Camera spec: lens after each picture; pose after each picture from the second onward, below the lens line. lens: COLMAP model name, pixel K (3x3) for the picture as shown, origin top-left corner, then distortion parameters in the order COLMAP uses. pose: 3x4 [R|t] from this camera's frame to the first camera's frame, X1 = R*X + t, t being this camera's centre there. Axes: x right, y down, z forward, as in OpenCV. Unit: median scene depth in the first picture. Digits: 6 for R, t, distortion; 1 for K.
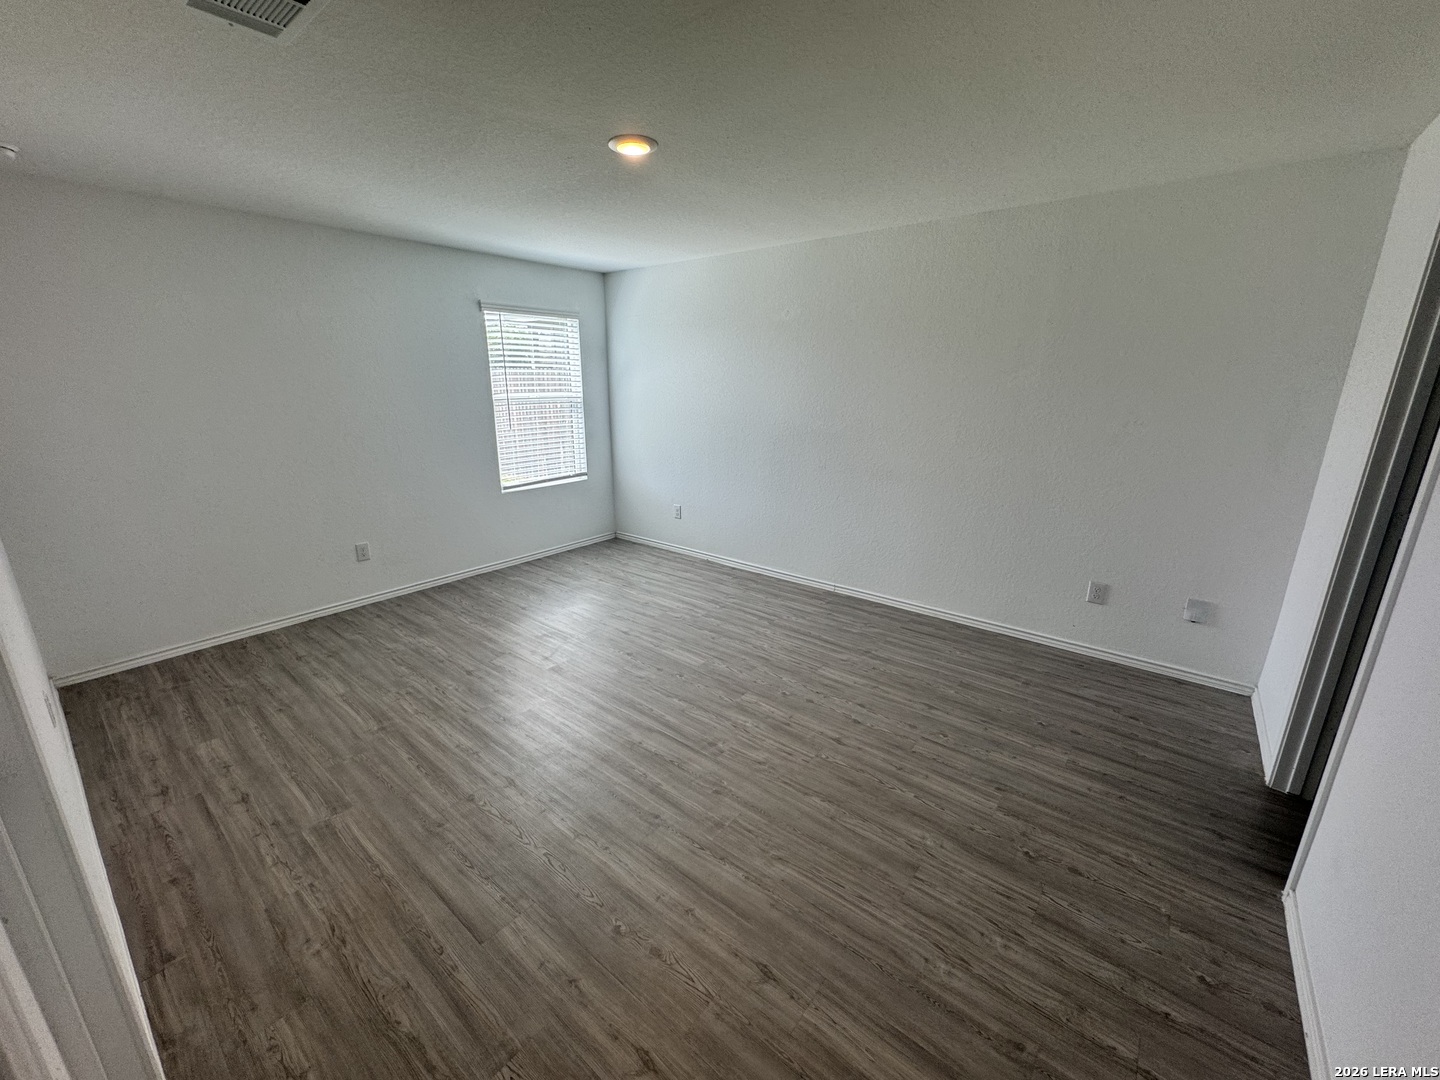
lens RADIAL K [[577.0, 0, 717.8], [0, 577.0, 537.0], [0, 0, 1]] dist [-0.001953, -0.000198]
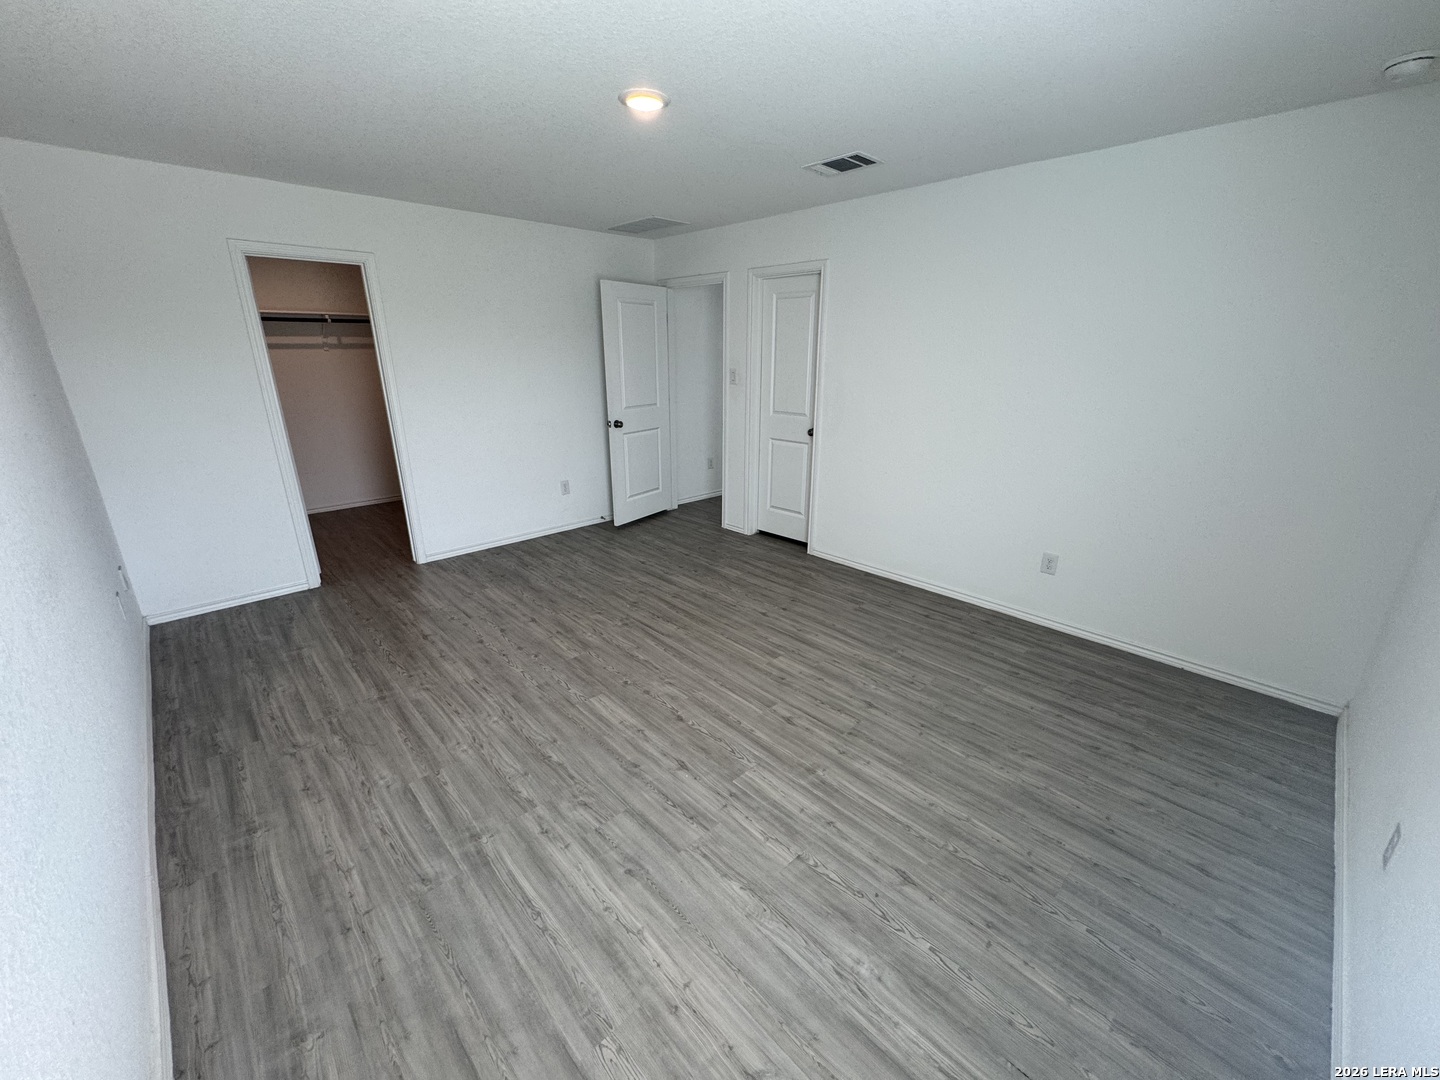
lens RADIAL K [[577.0, 0, 720.4], [0, 577.0, 539.9], [0, 0, 1]] dist [-0.001953, -0.000198]
pose [[-0.992078, -0.045431, 0.117117, -0.320340], [0.027646, 0.830495, 0.556339, -0.461234], [-0.122540, 0.555170, -0.822661, 1.676520]]
